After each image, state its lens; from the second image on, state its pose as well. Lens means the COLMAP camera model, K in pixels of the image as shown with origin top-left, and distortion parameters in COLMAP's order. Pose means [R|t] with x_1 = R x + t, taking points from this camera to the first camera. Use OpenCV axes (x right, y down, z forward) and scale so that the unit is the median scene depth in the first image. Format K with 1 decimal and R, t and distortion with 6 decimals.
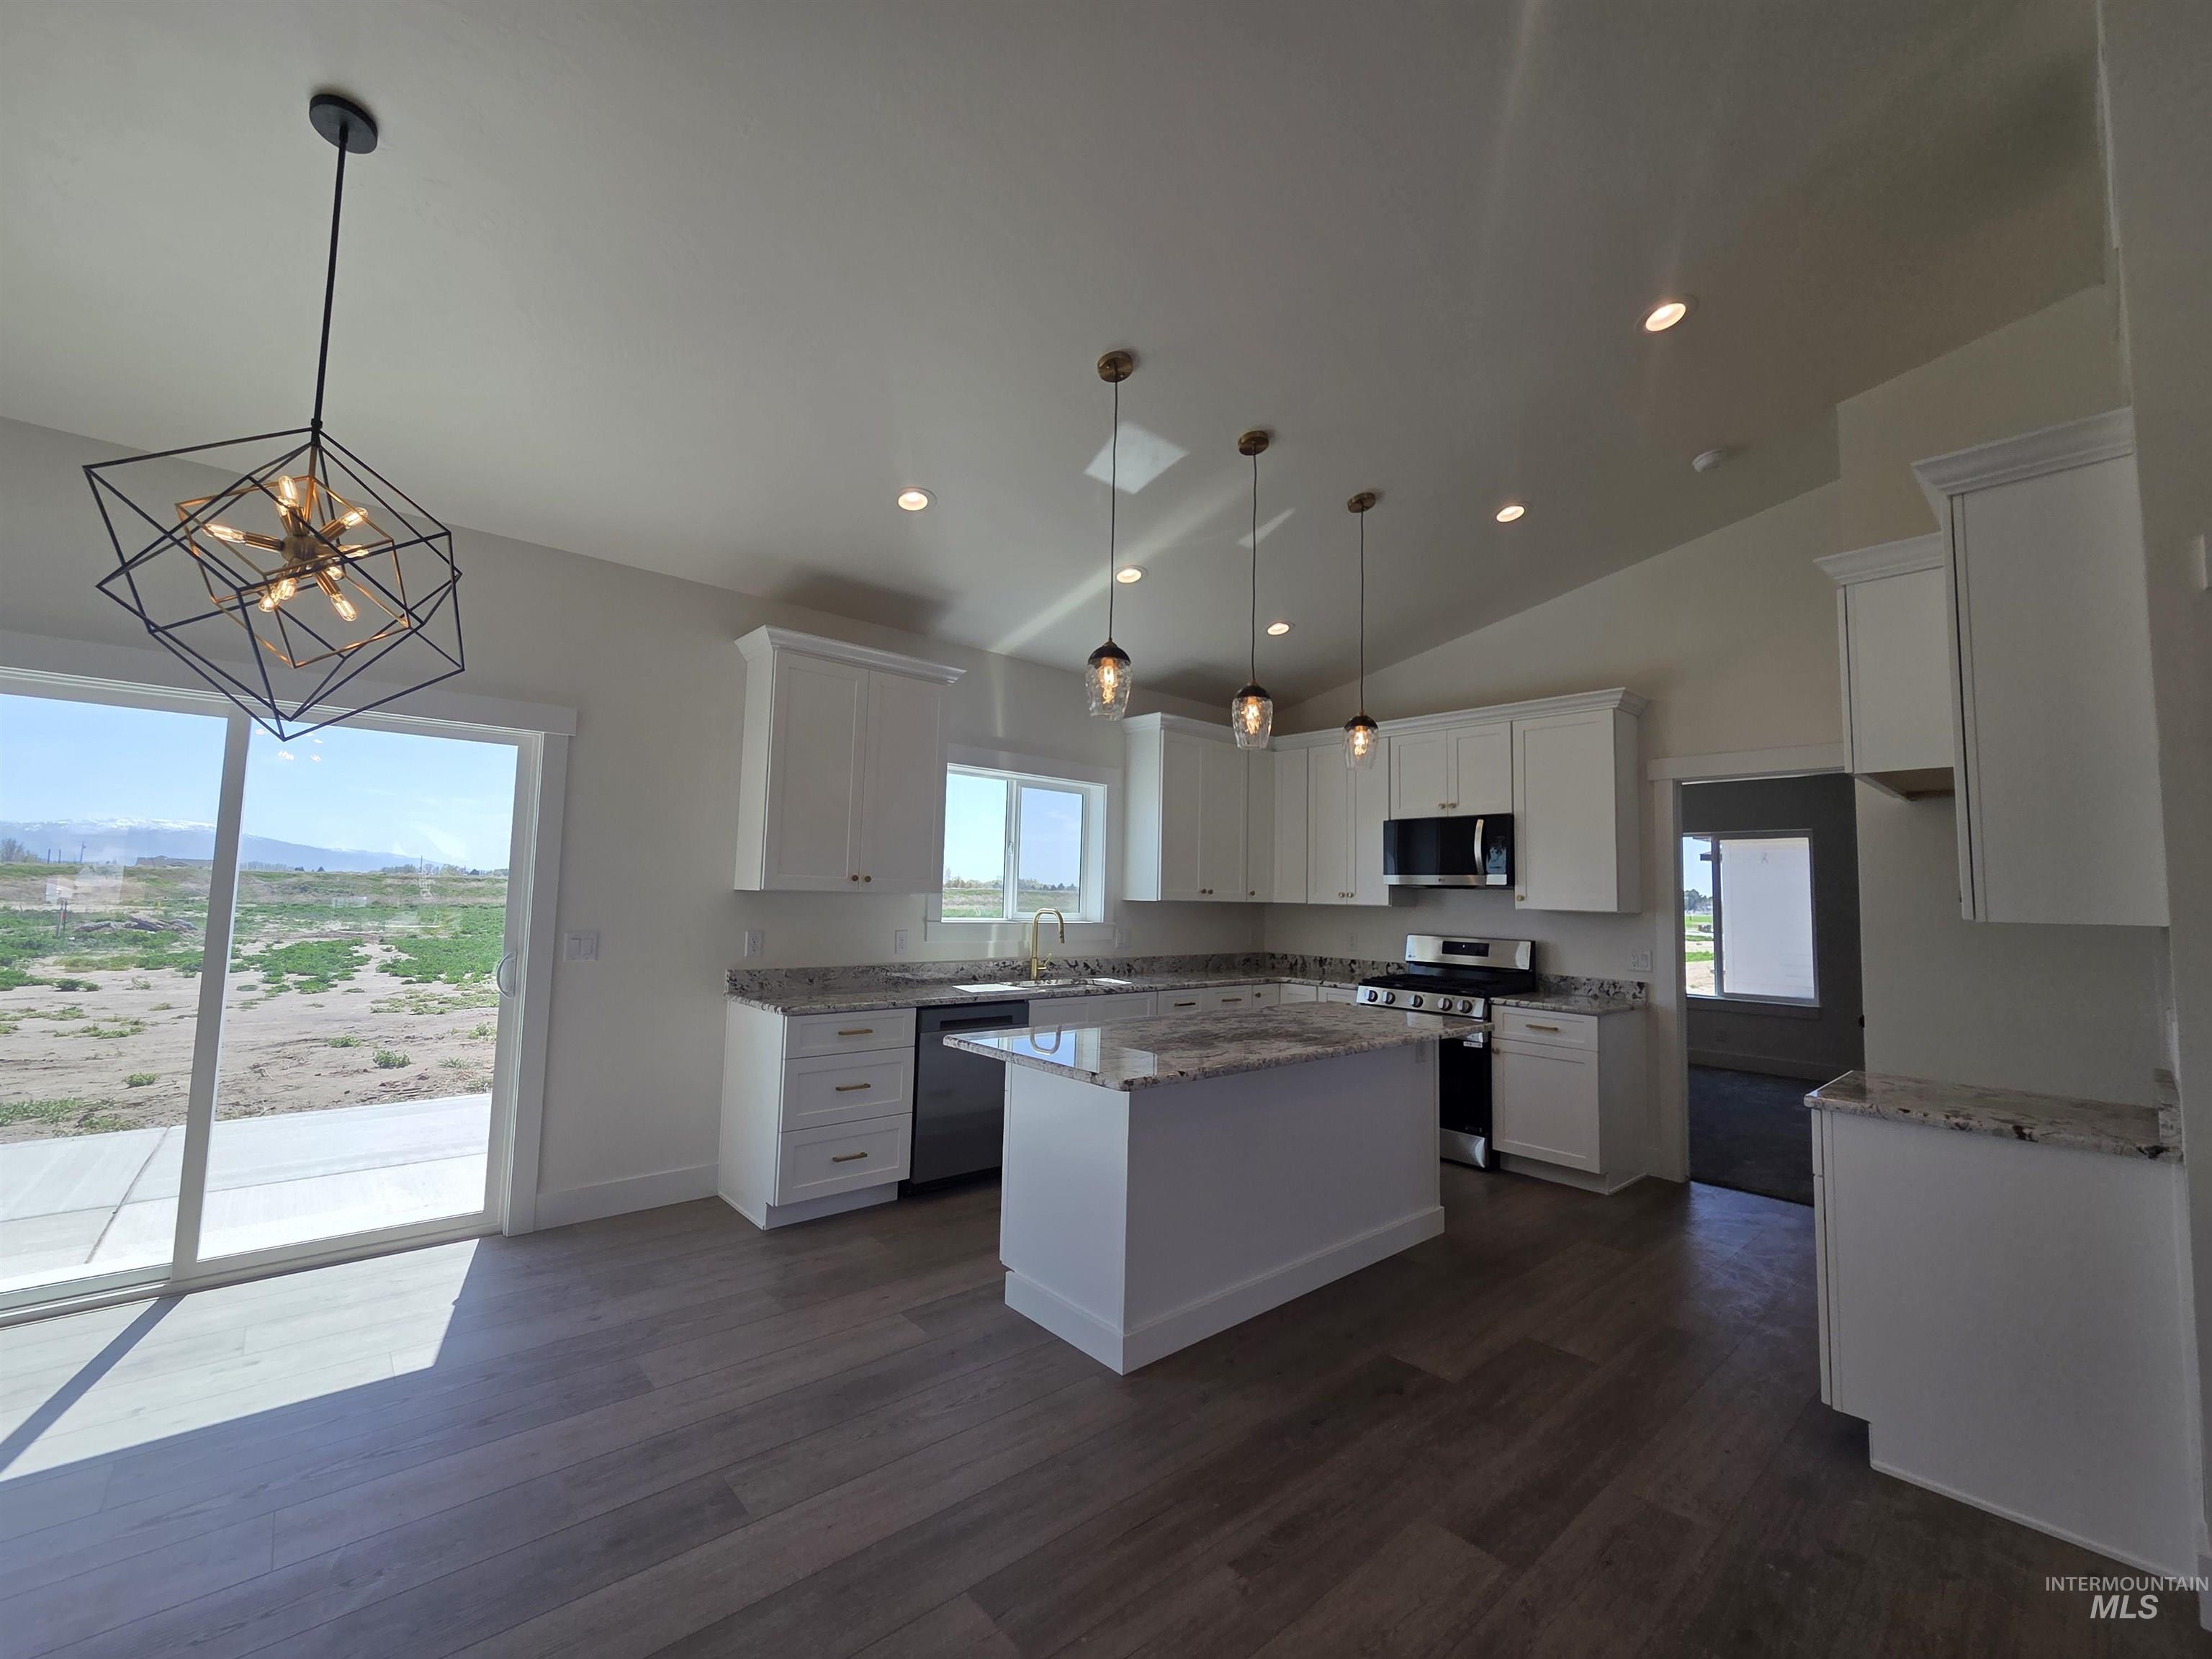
lens RADIAL K [[906.2, 0, 1093.5], [0, 906.2, 829.5], [0, 0, 1]] dist [0.001120, -0.000031]
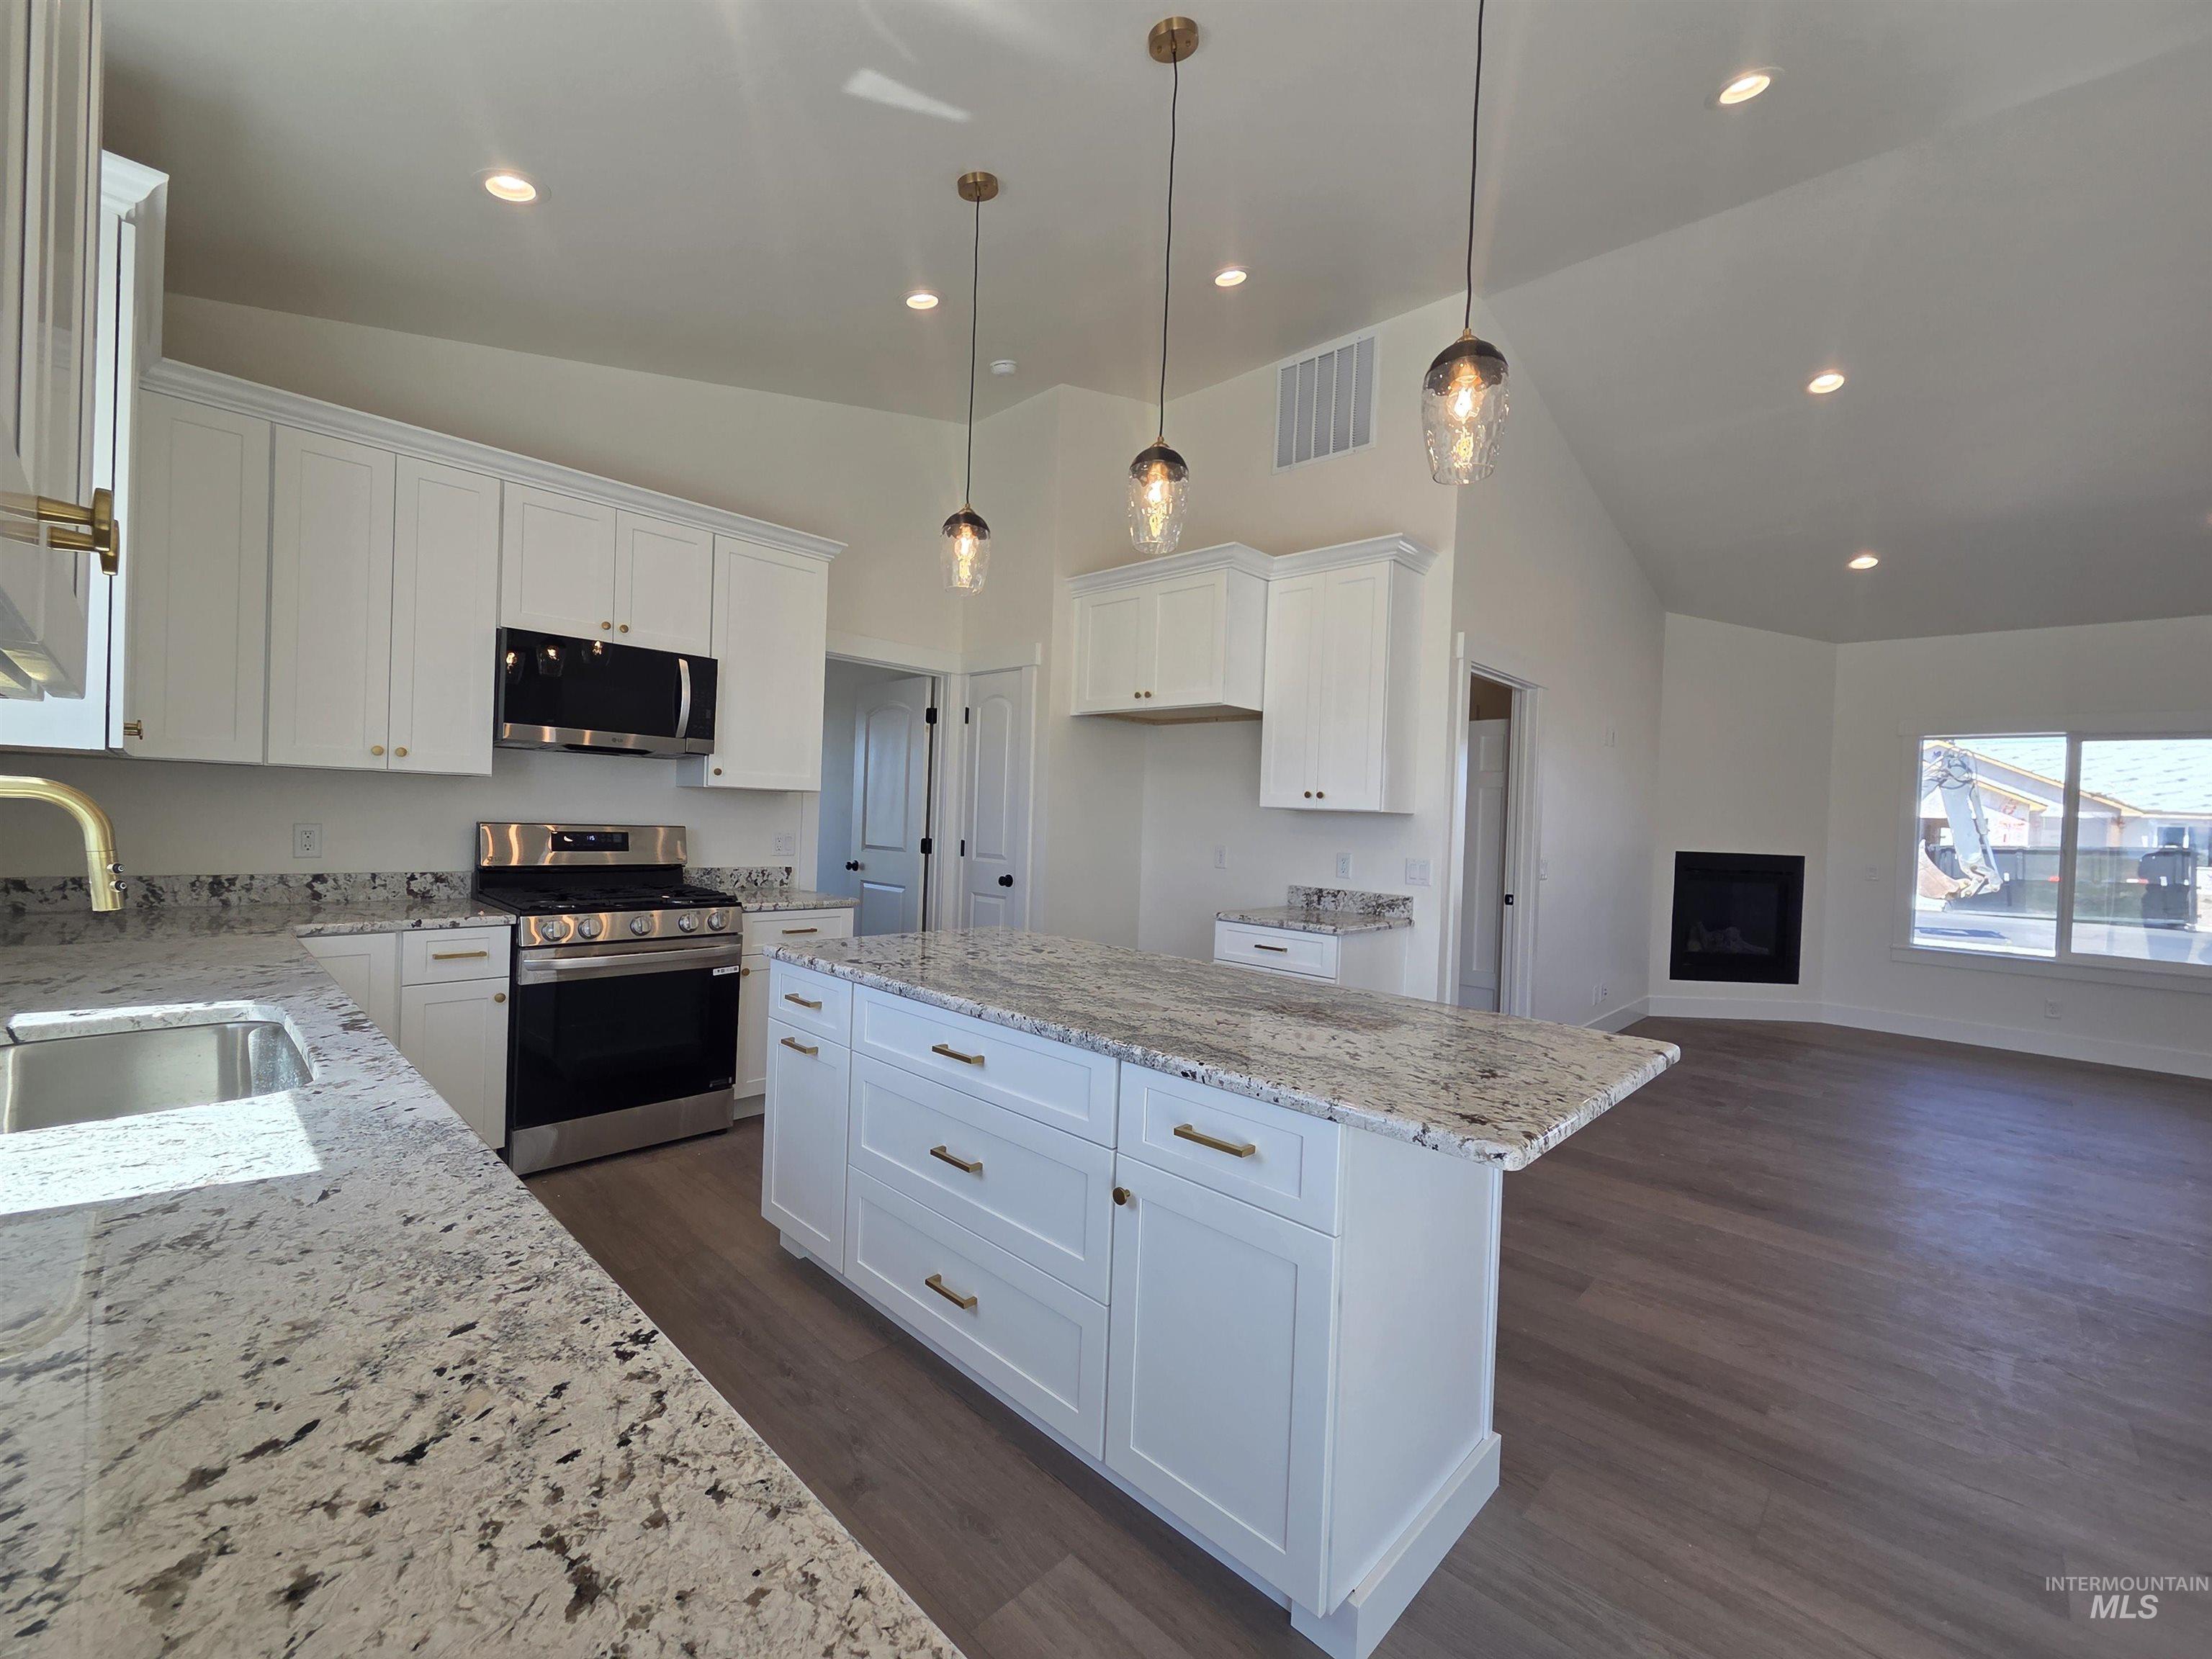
lens RADIAL K [[906.2, 0, 1098.6], [0, 906.2, 828.4], [0, 0, 1]] dist [0.001120, -0.000031]
pose [[-0.081460, -0.041758, 0.995801, -0.372527], [-0.114981, 0.992845, 0.032228, 0.071613], [-0.990022, -0.111873, -0.085679, 0.866119]]
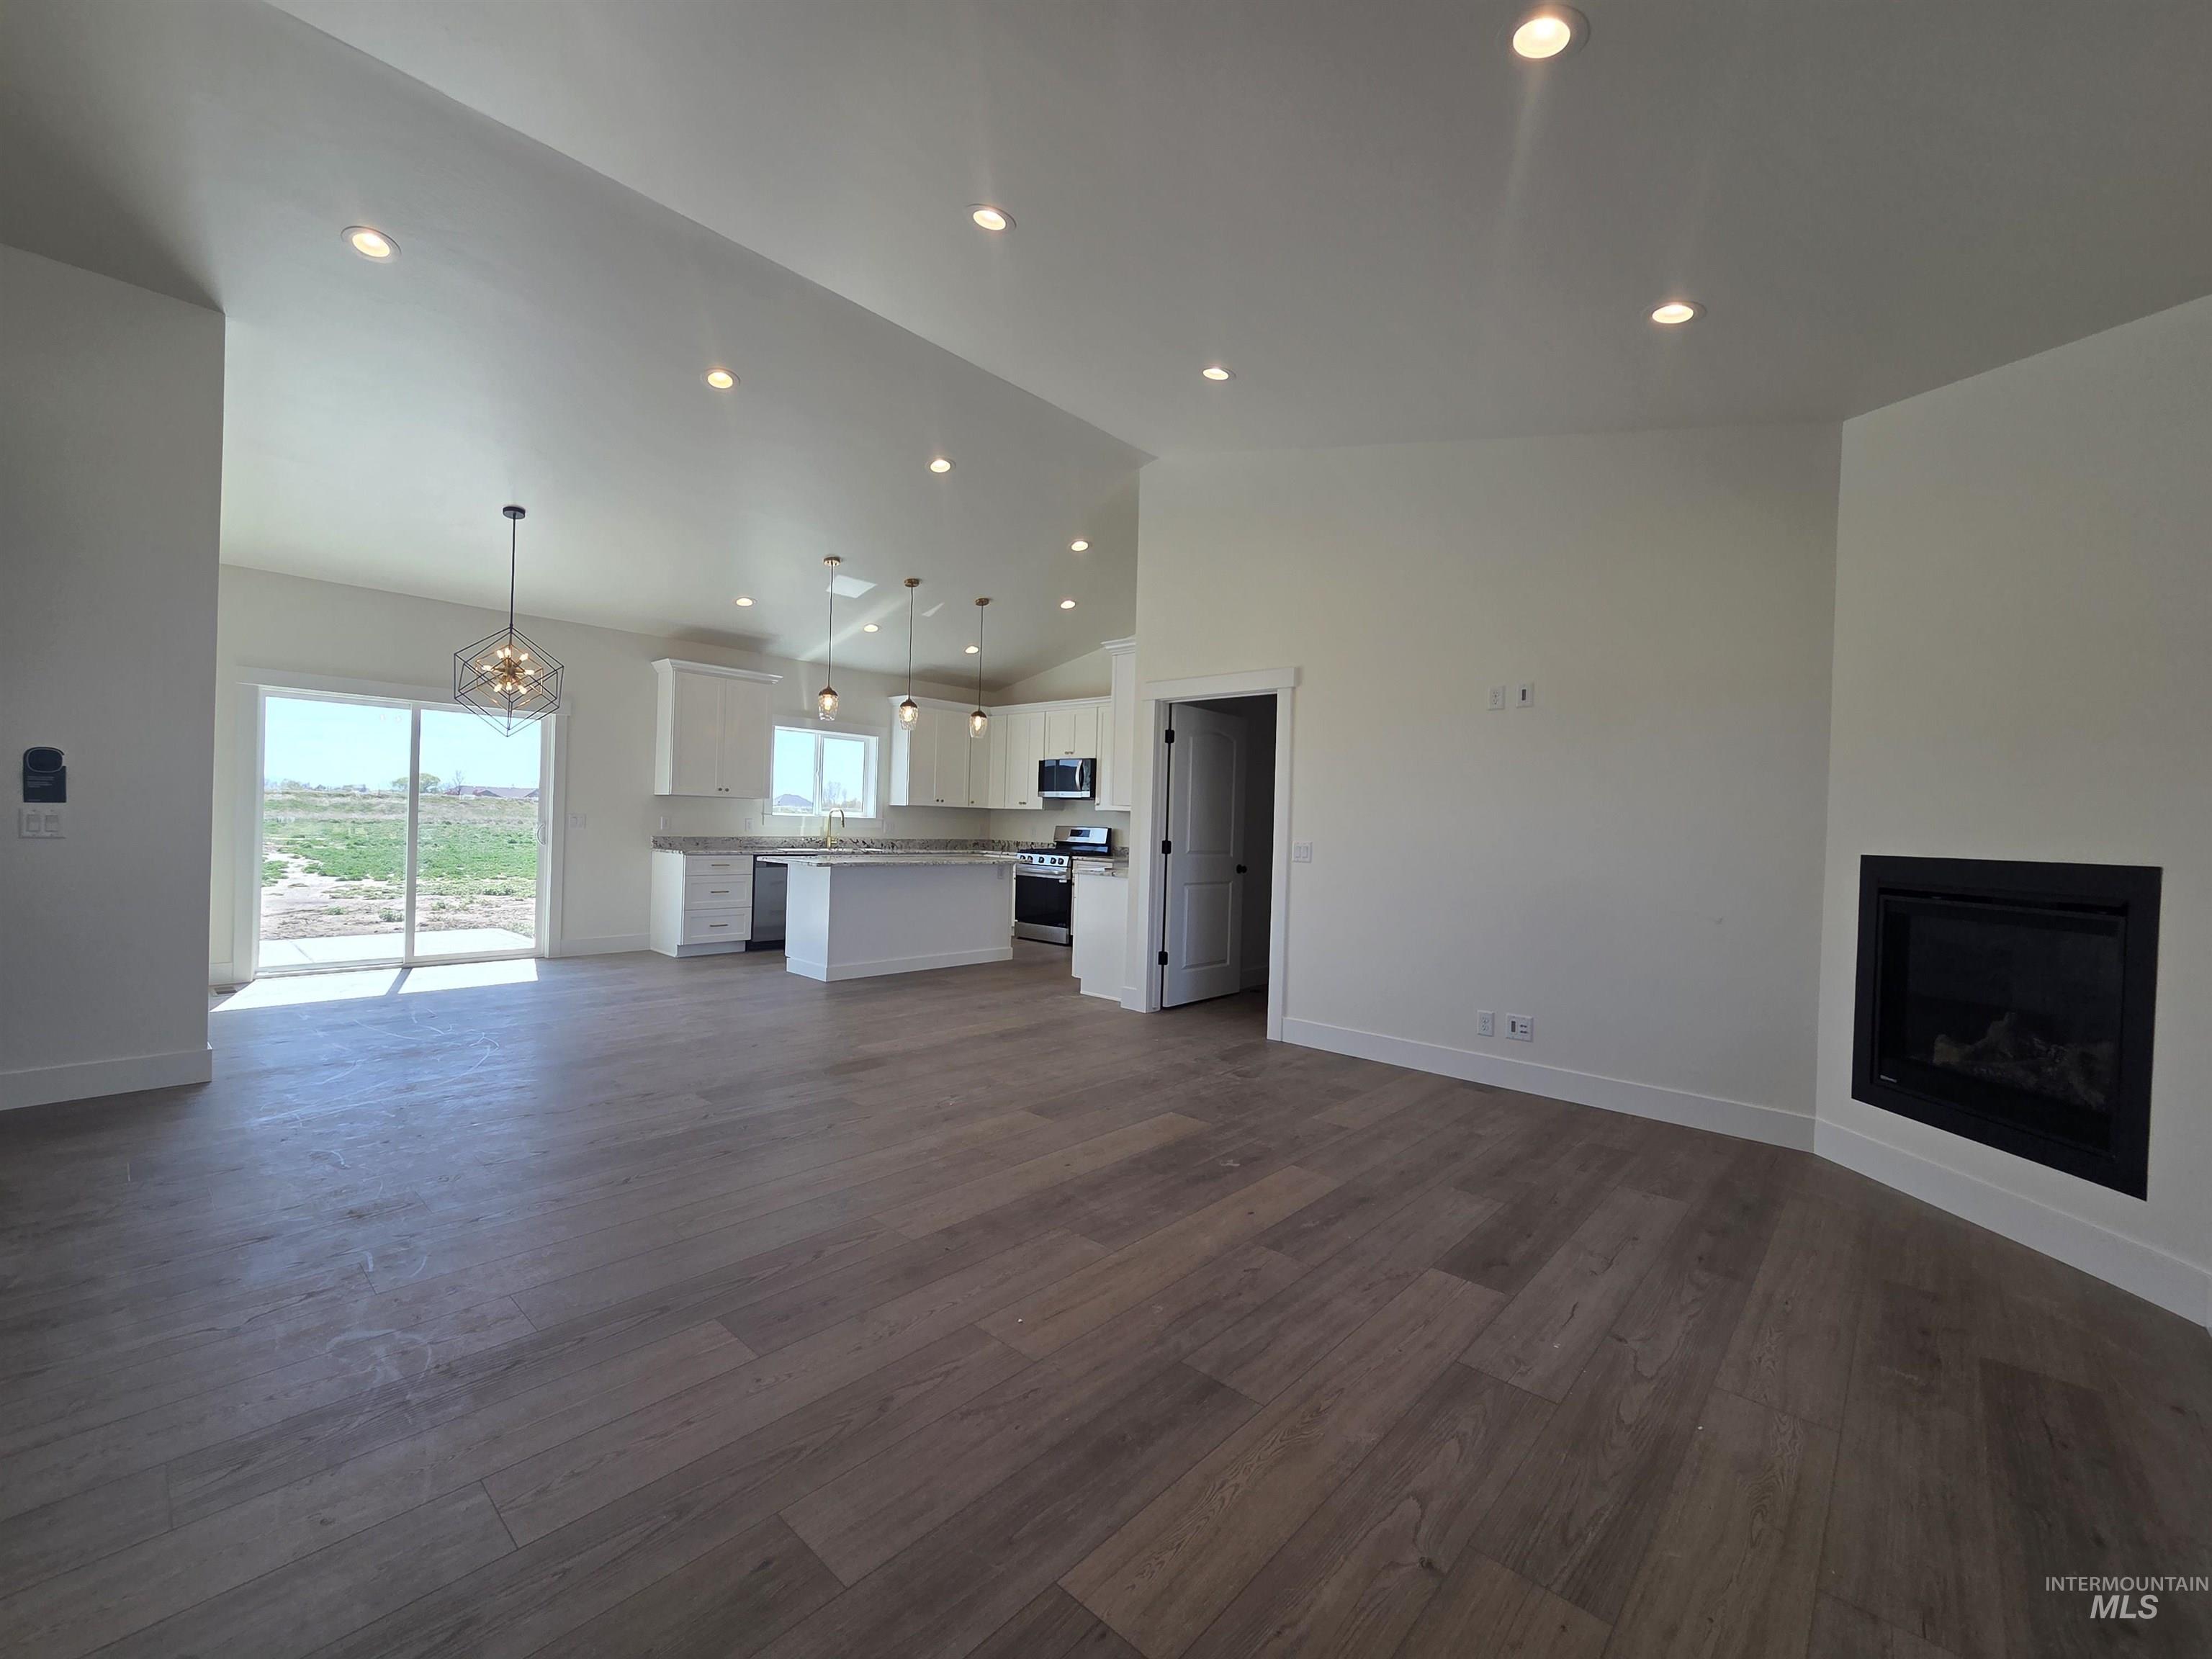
lens RADIAL K [[906.2, 0, 1094.1], [0, 906.2, 829.0], [0, 0, 1]] dist [0.001120, -0.000031]
pose [[0.994011, 0.005093, 0.109165, 0.308160], [-0.014311, 0.996378, 0.083826, -0.034019], [-0.108343, -0.084886, 0.990483, -0.970528]]
